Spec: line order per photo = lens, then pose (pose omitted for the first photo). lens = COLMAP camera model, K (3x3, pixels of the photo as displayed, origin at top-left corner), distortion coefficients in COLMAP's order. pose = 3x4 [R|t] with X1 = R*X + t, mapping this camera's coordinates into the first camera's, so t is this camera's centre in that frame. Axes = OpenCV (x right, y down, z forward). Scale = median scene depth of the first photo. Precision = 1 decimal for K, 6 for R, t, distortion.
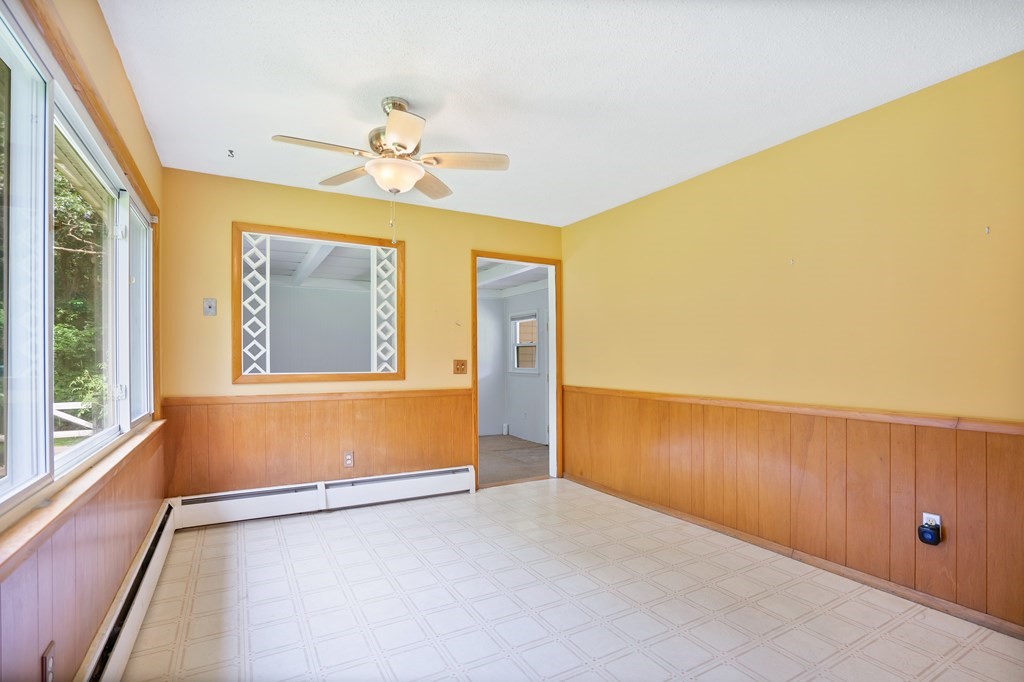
lens RADIAL K [[483.2, 0, 515.6], [0, 483.2, 362.5], [0, 0, 1]] dist [-0.017048, 0.003003]
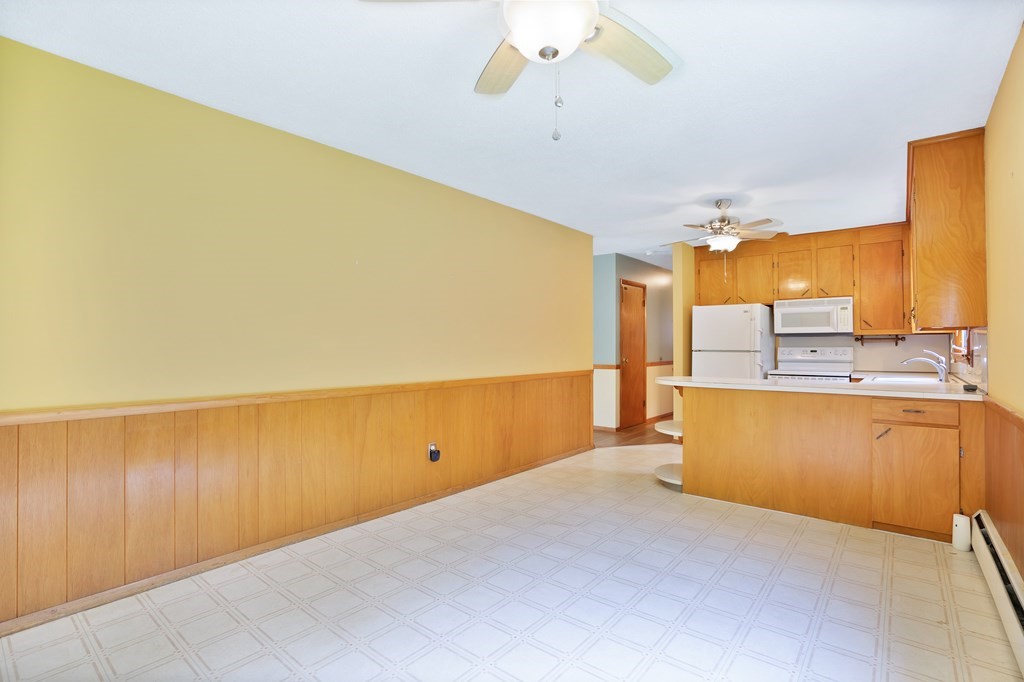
lens RADIAL K [[483.2, 0, 516.3], [0, 483.2, 334.9], [0, 0, 1]] dist [-0.017048, 0.003003]
pose [[-0.345148, 0.026568, 0.938172, -0.535016], [0.007200, 0.999645, -0.025660, -0.005907], [-0.938521, -0.002102, -0.345217, 0.879998]]
